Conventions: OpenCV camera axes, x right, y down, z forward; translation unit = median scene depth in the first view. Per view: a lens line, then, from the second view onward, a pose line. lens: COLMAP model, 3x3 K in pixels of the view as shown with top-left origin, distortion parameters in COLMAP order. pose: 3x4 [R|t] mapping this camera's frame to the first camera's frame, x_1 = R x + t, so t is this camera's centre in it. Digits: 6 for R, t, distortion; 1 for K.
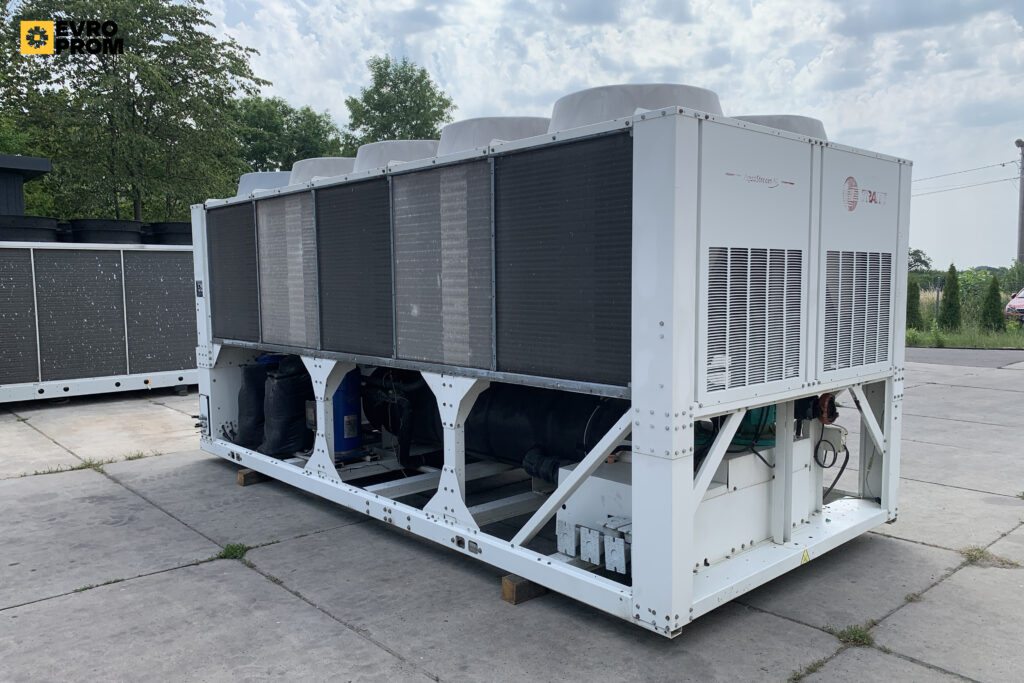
lens RADIAL K [[792.8, 0, 516.0], [0, 792.8, 341.5], [0, 0, 1]] dist [0.015481, -0.004262]
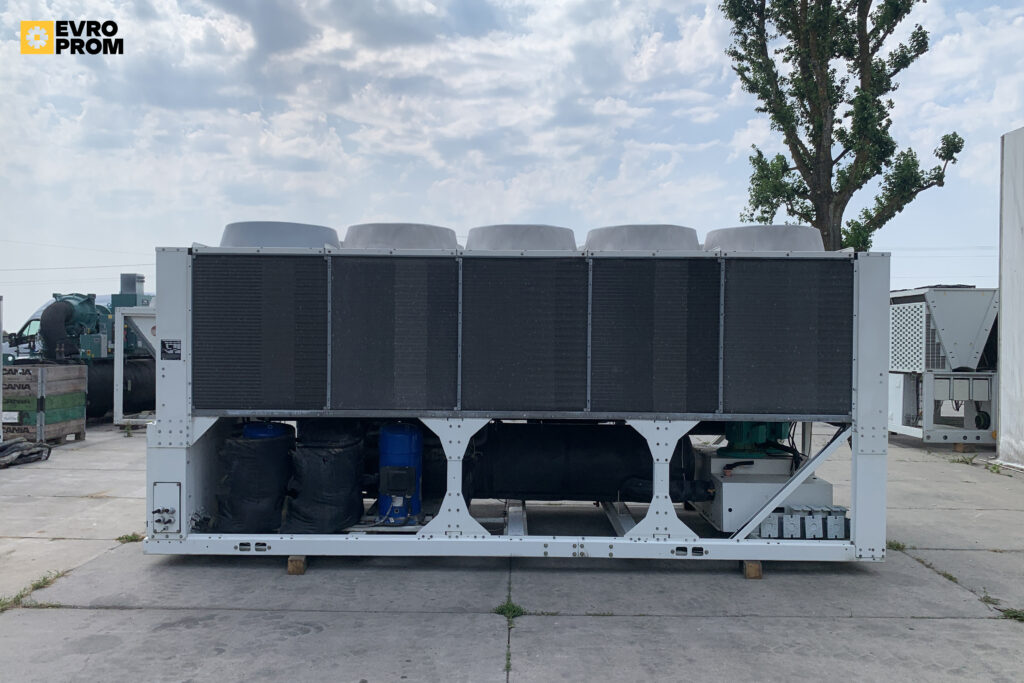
lens RADIAL K [[796.0, 0, 512.0], [0, 796.0, 341.5], [0, 0, 1]] dist [0.011527, -0.001490]
pose [[0.675677, 0.009085, 0.737142, -1.156723], [0.042123, 0.997815, -0.050908, -0.028541], [-0.735994, 0.065448, 0.673817, 0.300715]]
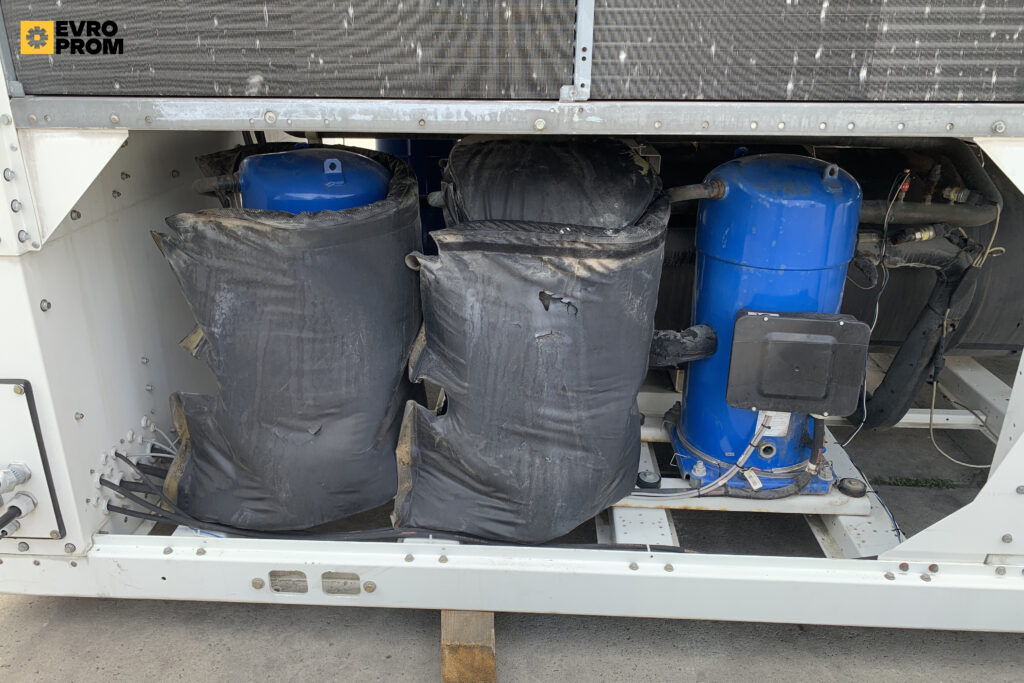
lens RADIAL K [[782.6, 0, 508.1], [0, 782.6, 340.0], [0, 0, 1]] dist [0.016381, -0.010673]
pose [[0.703019, -0.239344, 0.669686, -0.665272], [0.040335, 0.953569, 0.298461, -0.001123], [-0.710026, -0.182812, 0.680031, 1.163910]]
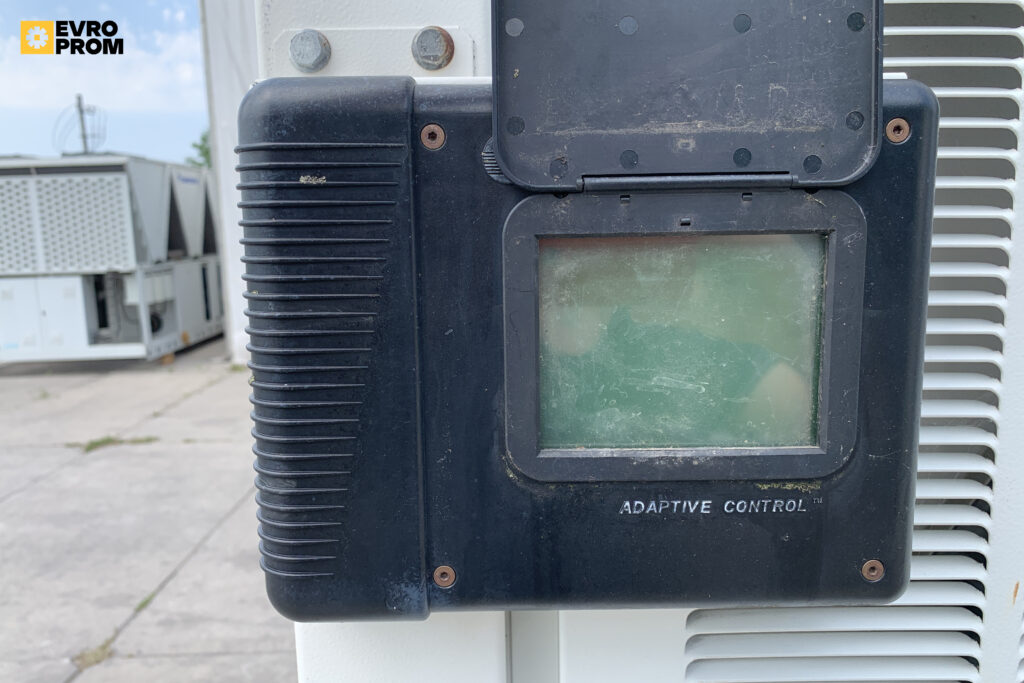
lens RADIAL K [[784.5, 0, 512.8], [0, 784.5, 346.7], [0, 0, 1]] dist [-0.007530, -0.001706]
pose [[-0.746755, -0.079217, 0.660365, -0.309184], [0.082190, 0.974280, 0.209816, -0.149440], [-0.660001, 0.210956, -0.721038, 1.911574]]
